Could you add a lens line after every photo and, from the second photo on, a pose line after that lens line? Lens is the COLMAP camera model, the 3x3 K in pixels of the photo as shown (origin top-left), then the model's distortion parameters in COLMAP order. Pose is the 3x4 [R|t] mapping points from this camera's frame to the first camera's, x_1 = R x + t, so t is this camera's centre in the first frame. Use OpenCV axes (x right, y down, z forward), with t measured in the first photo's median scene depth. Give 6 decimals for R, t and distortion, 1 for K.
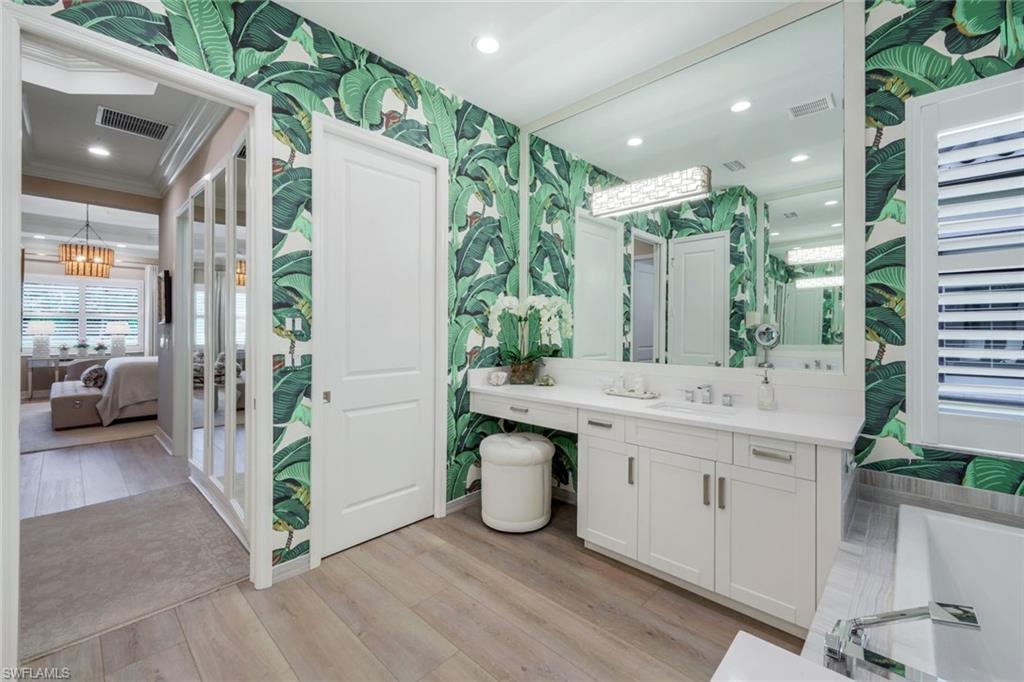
lens RADIAL K [[421.5, 0, 503.9], [0, 421.5, 326.8], [0, 0, 1]] dist [-0.001071, -0.000168]
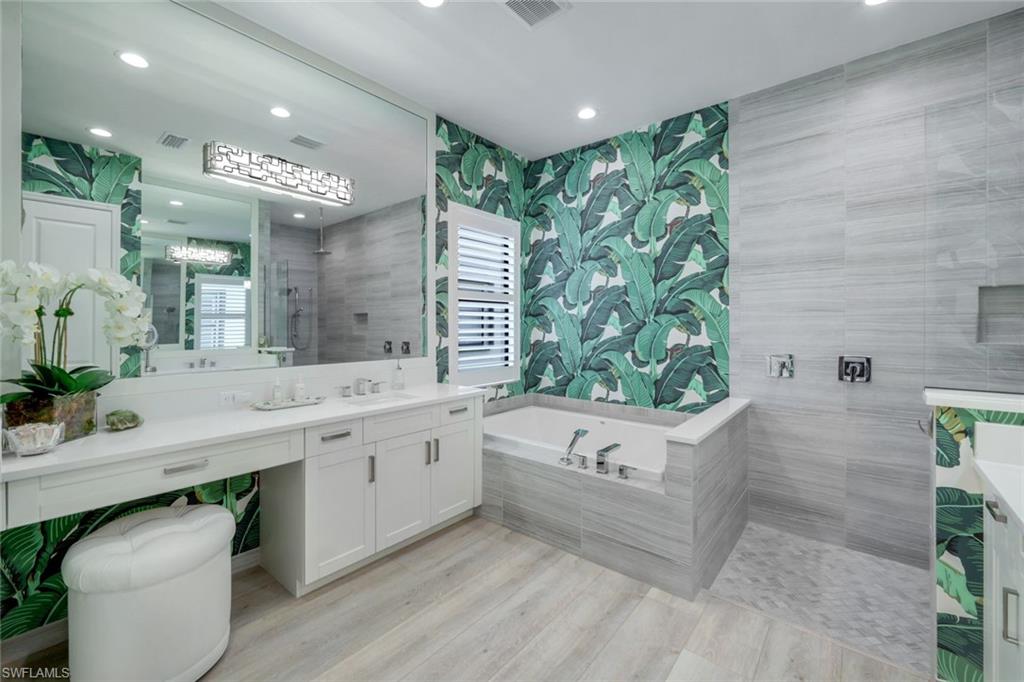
lens RADIAL K [[421.5, 0, 503.9], [0, 421.5, 326.8], [0, 0, 1]] dist [-0.001071, -0.000168]
pose [[-0.055894, -0.003416, 0.998431, -0.737638], [-0.002557, 0.999991, 0.003278, -0.006131], [-0.998433, -0.002370, -0.055903, 0.745460]]
